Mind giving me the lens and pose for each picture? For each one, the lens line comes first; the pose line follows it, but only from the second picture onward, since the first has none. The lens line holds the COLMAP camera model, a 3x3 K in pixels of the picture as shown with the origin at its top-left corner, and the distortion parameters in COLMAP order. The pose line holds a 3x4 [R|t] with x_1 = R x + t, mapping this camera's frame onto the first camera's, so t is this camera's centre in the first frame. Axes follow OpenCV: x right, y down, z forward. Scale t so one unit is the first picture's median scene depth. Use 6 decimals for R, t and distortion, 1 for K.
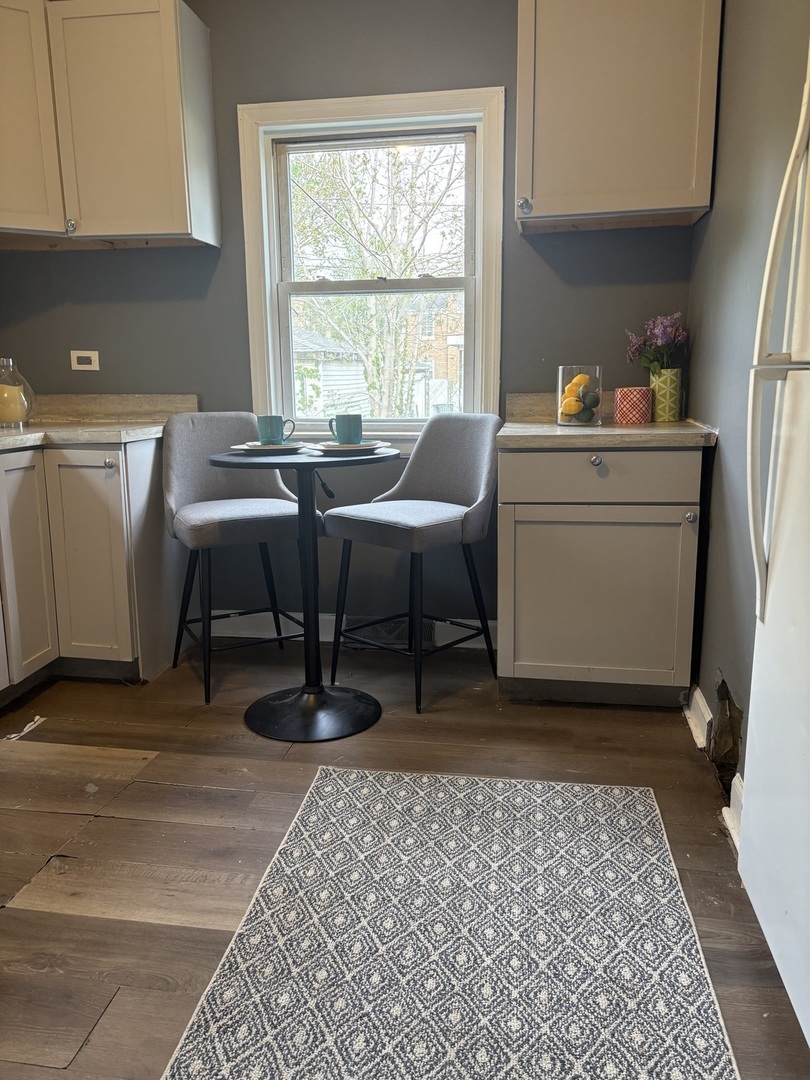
lens RADIAL K [[820.0, 0, 408.5], [0, 820.0, 540.2], [0, 0, 1]] dist [0.044724, -0.038773]
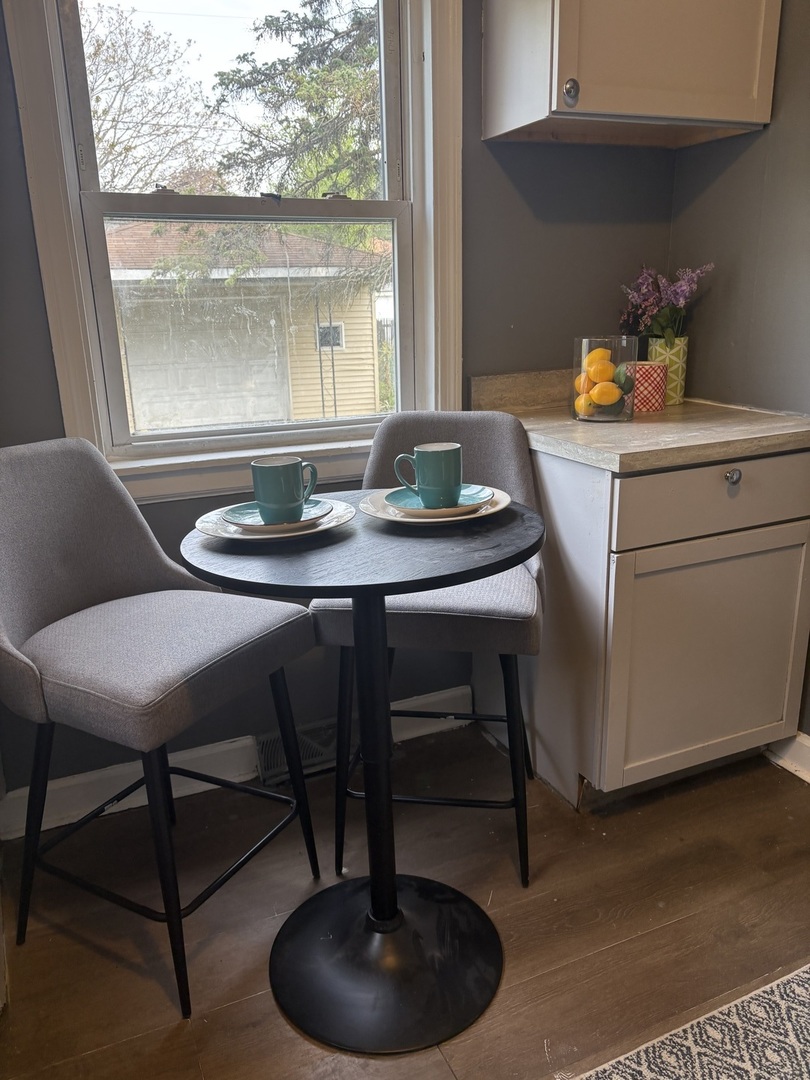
lens RADIAL K [[820.0, 0, 402.7], [0, 820.0, 540.0], [0, 0, 1]] dist [0.044724, -0.038773]
pose [[0.829927, -0.165964, 0.532614, -0.361254], [0.125447, 0.985792, 0.111701, -0.142040], [-0.543585, -0.025889, 0.838955, 0.494029]]
